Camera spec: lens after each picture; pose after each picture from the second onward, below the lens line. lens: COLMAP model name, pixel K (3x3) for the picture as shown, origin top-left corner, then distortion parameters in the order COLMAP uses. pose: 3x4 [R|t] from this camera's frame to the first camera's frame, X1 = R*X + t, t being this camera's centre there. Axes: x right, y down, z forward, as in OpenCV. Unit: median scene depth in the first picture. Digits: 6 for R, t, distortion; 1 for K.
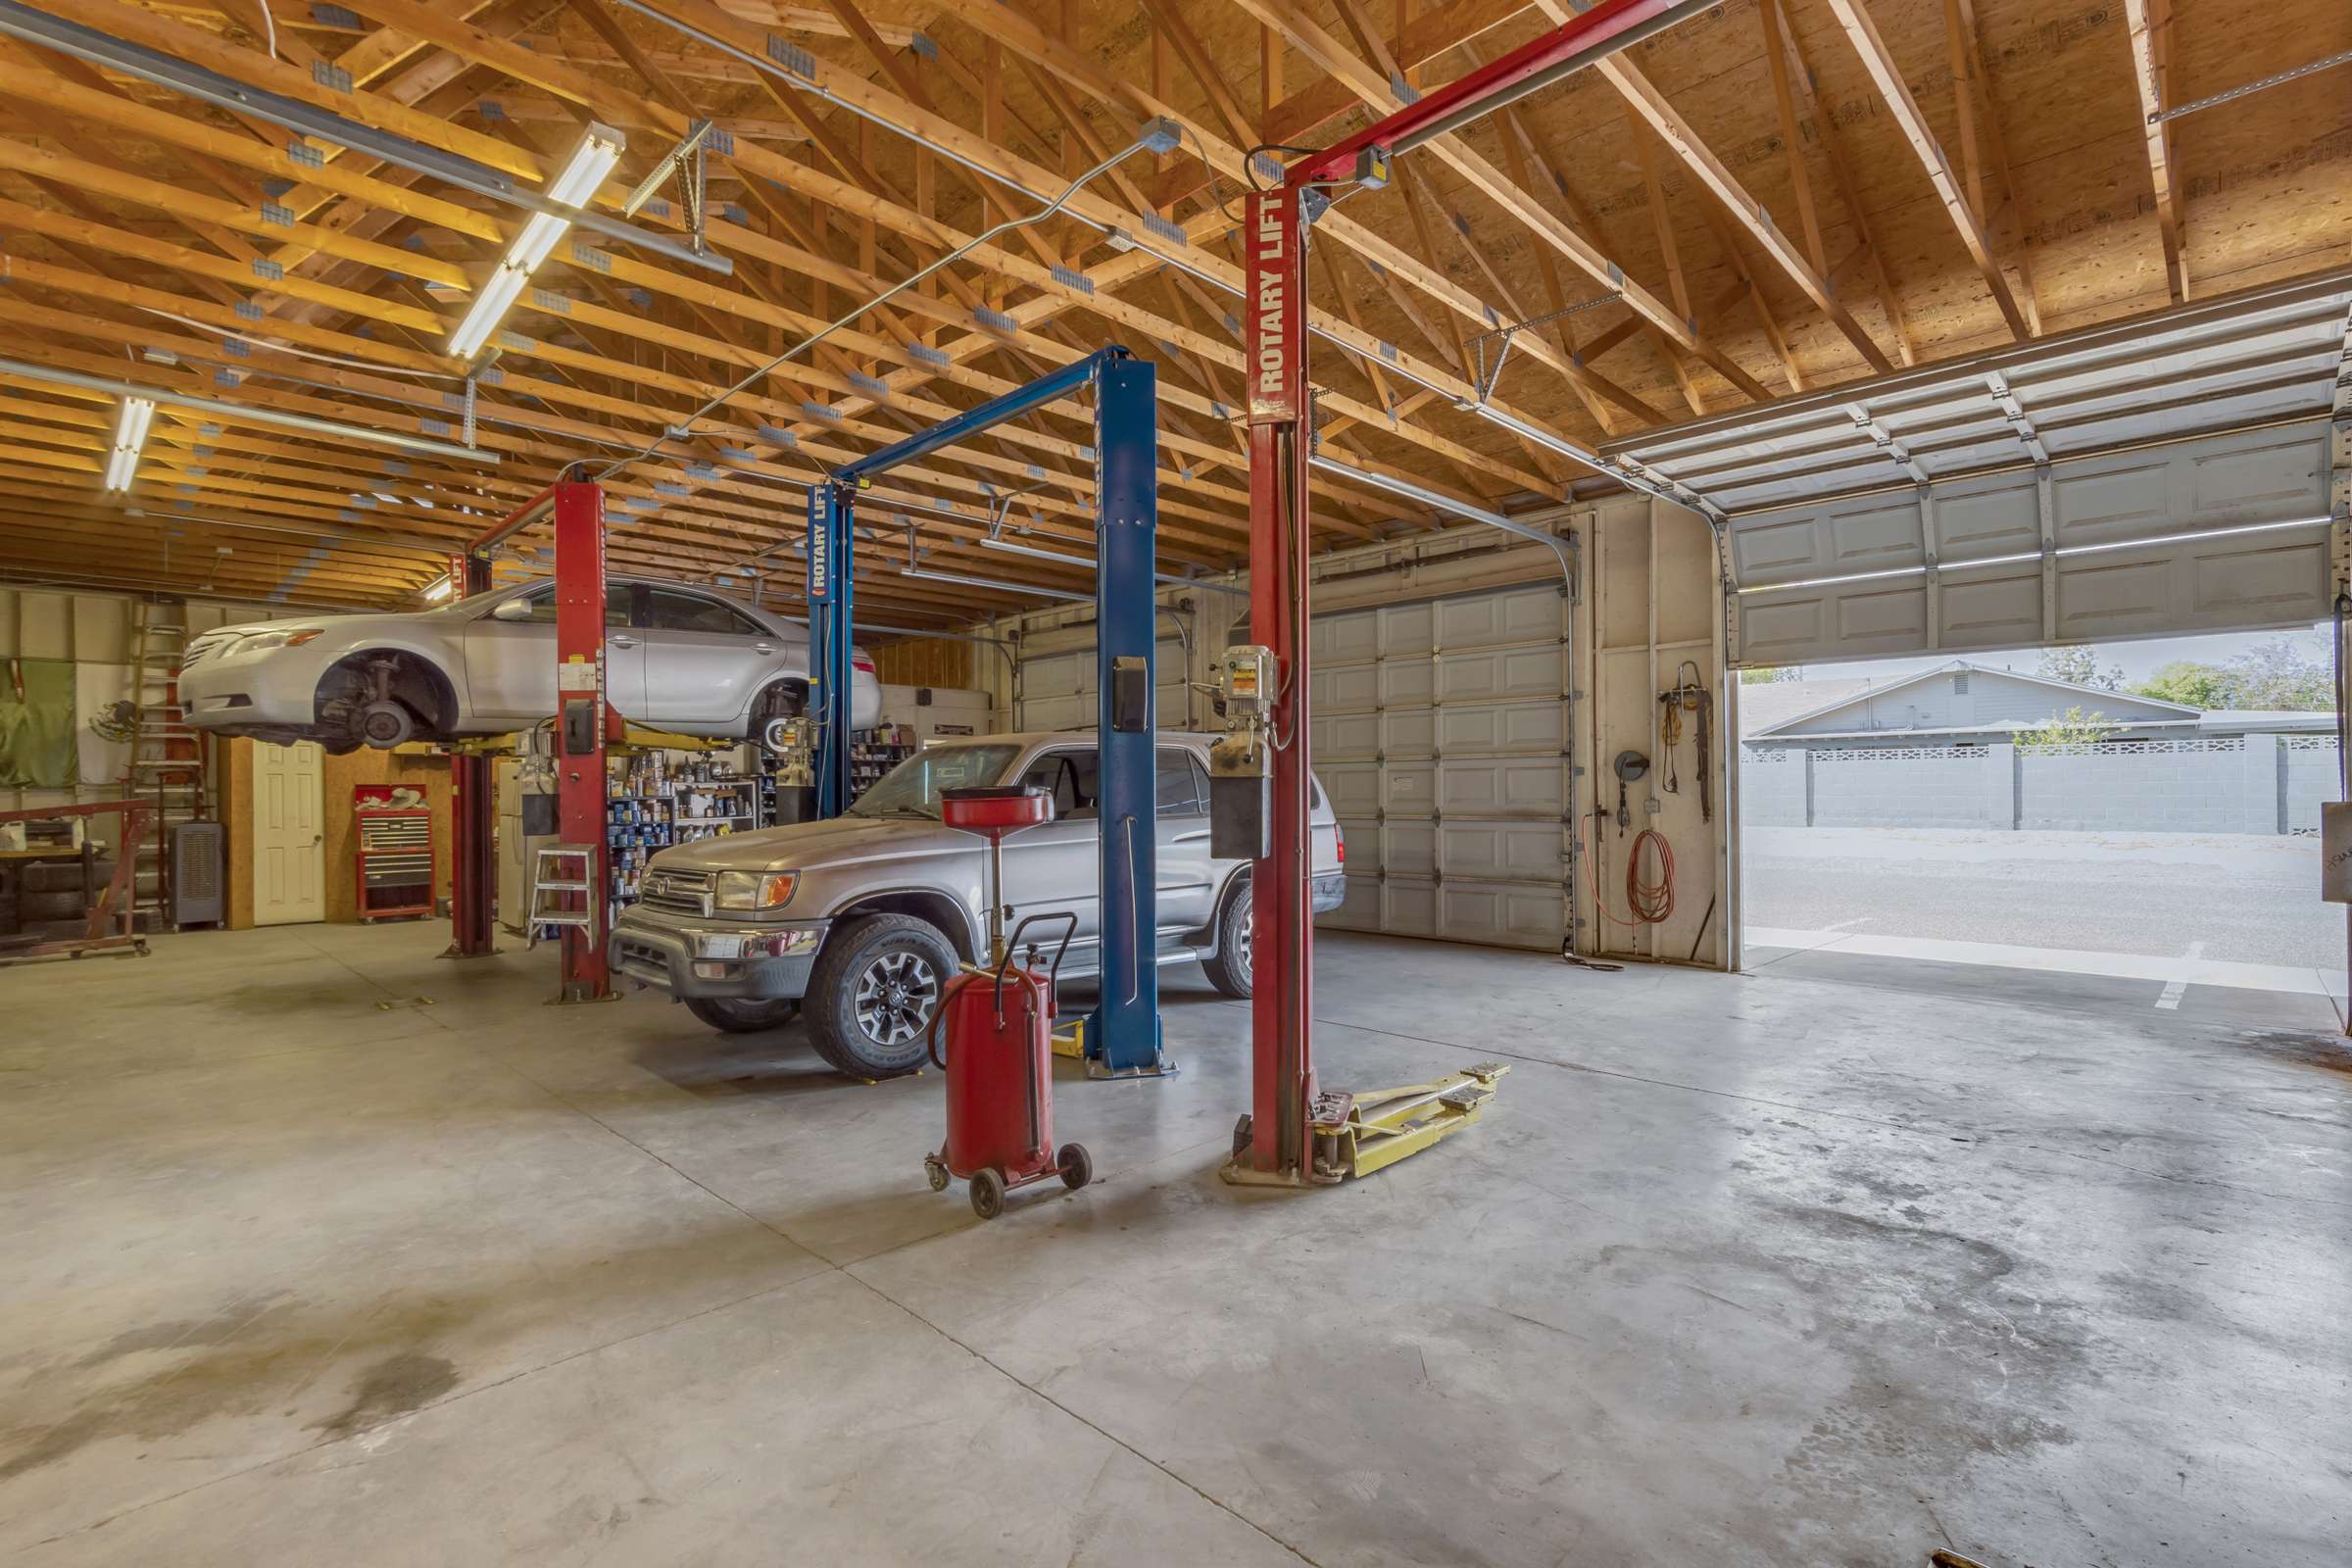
lens RADIAL K [[1092.7, 0, 1180.2], [0, 1092.7, 787.8], [0, 0, 1]] dist [0.001639, 0.000658]
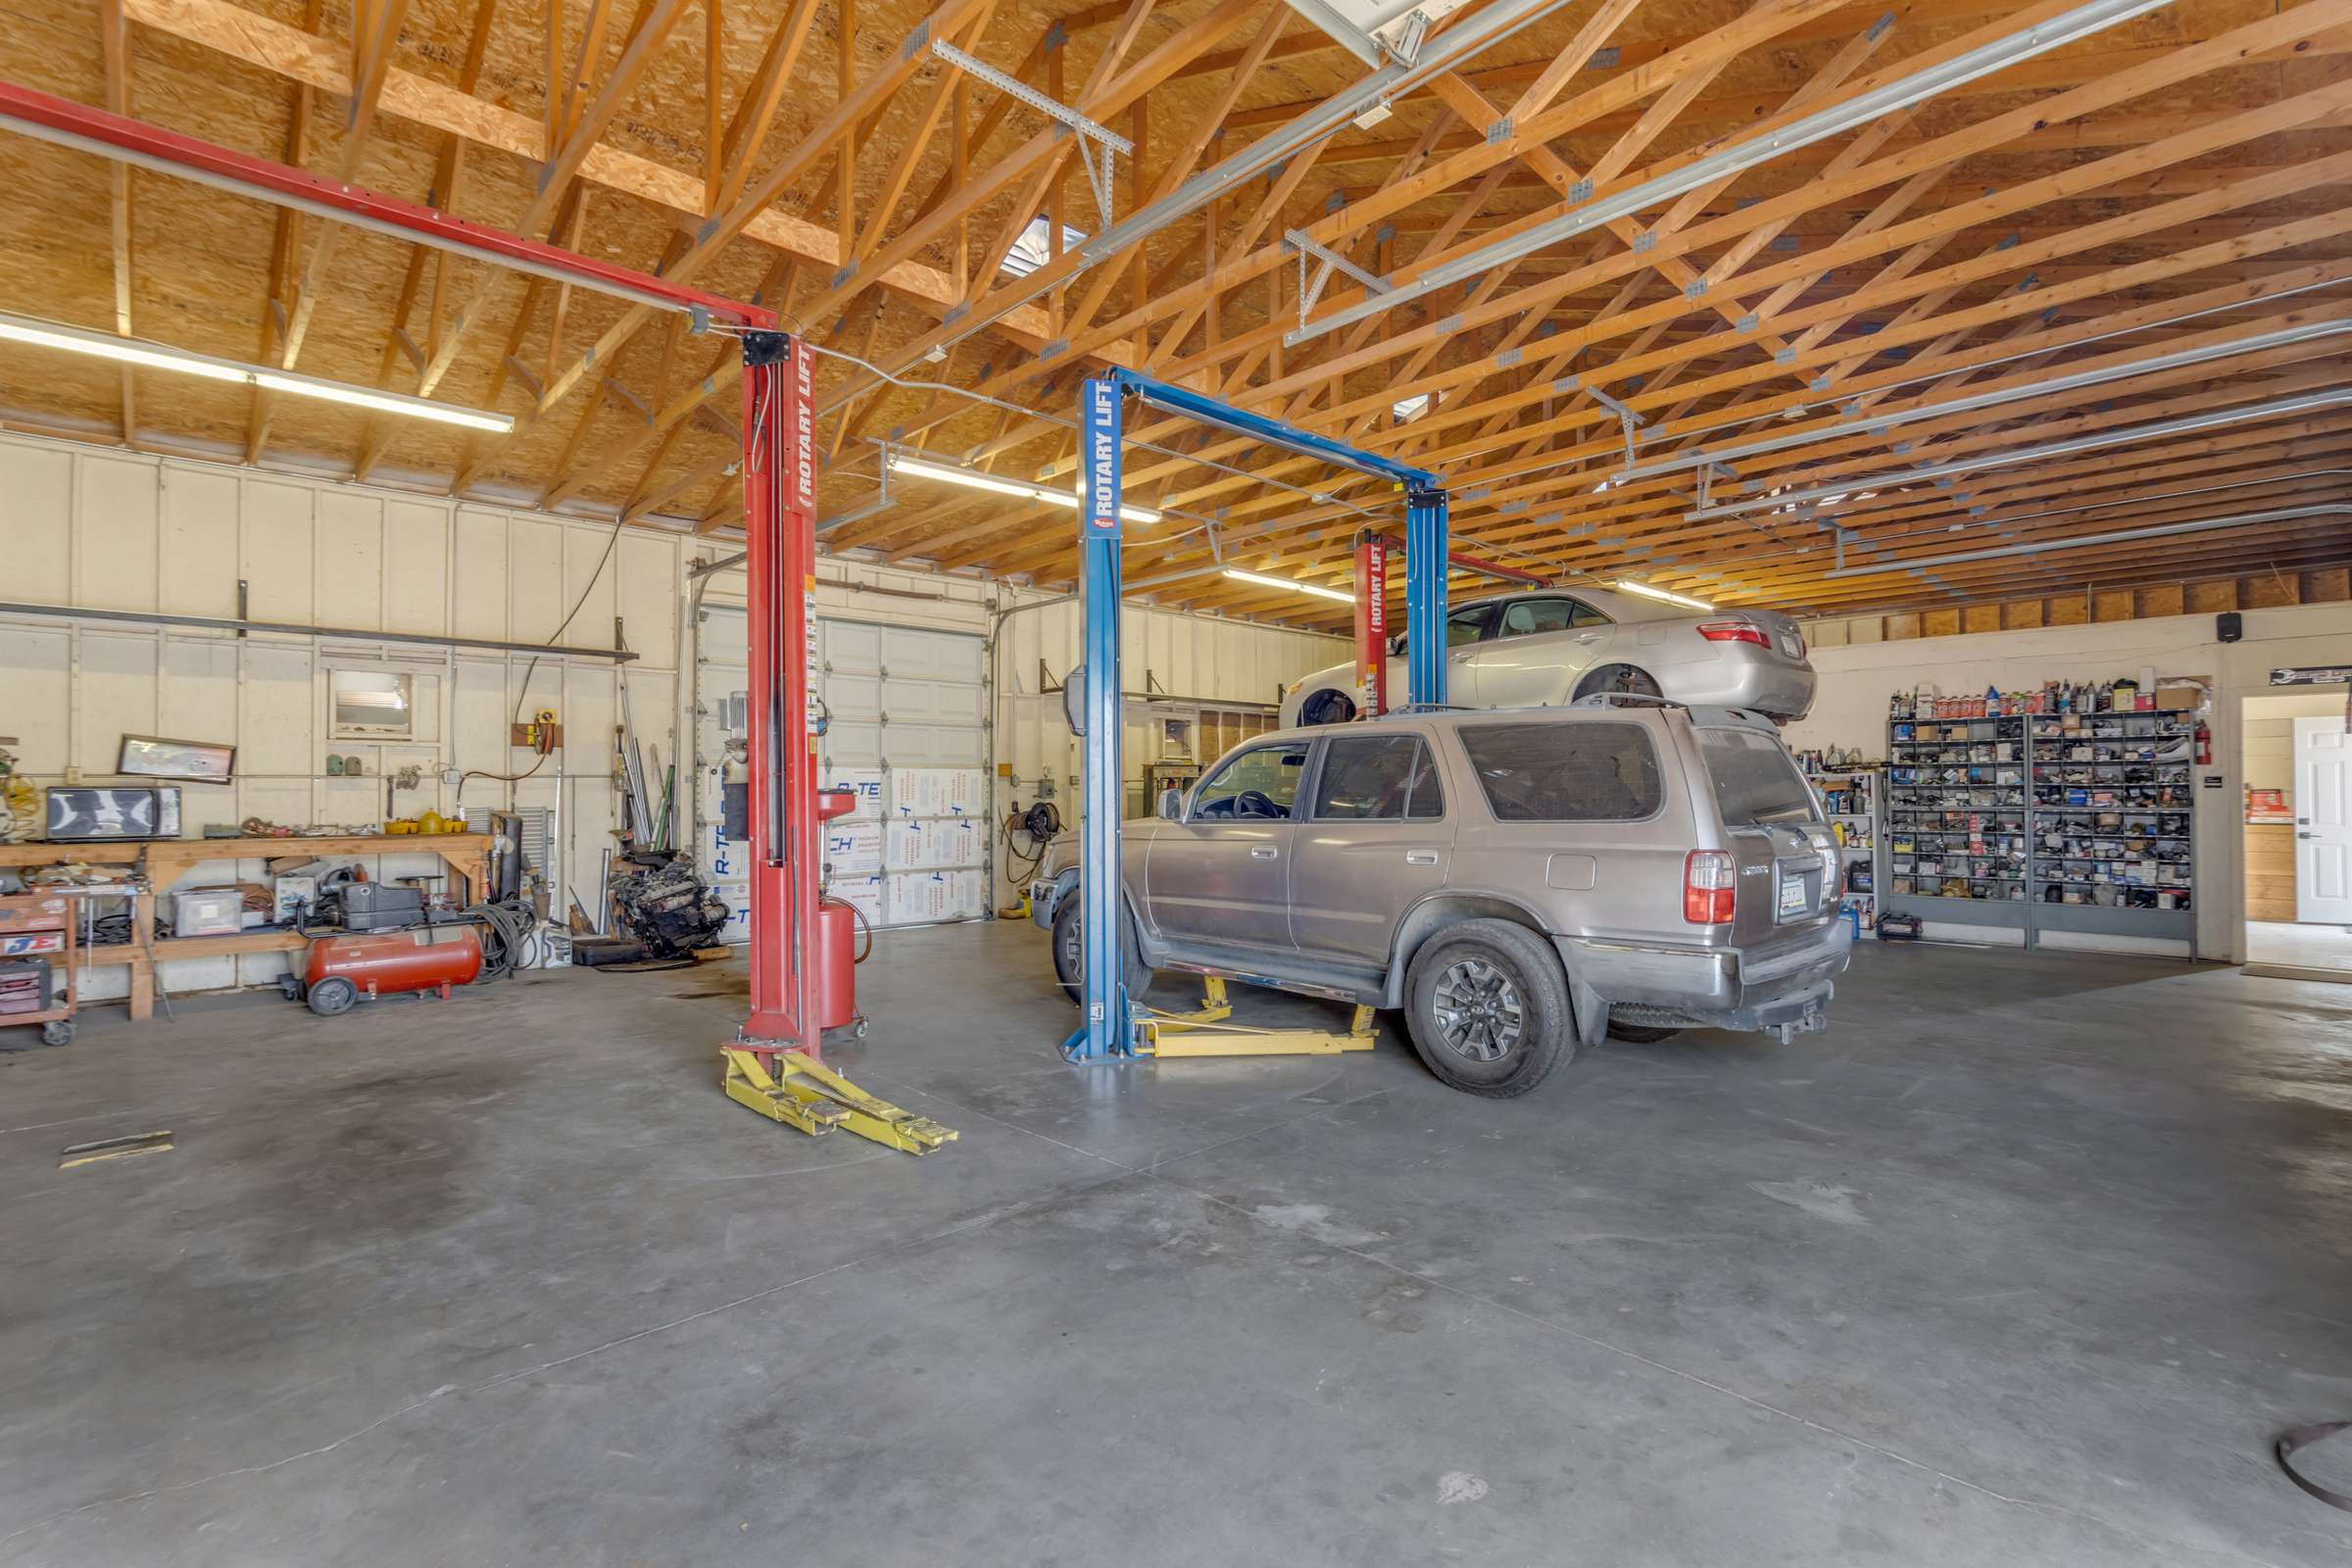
lens RADIAL K [[1092.7, 0, 1180.2], [0, 1092.7, 787.8], [0, 0, 1]] dist [0.001639, 0.000658]
pose [[-0.035545, 0.005135, -0.999355, 1.248168], [0.006307, 0.999968, 0.004913, -0.002790], [0.999348, -0.006128, -0.035576, 1.390165]]
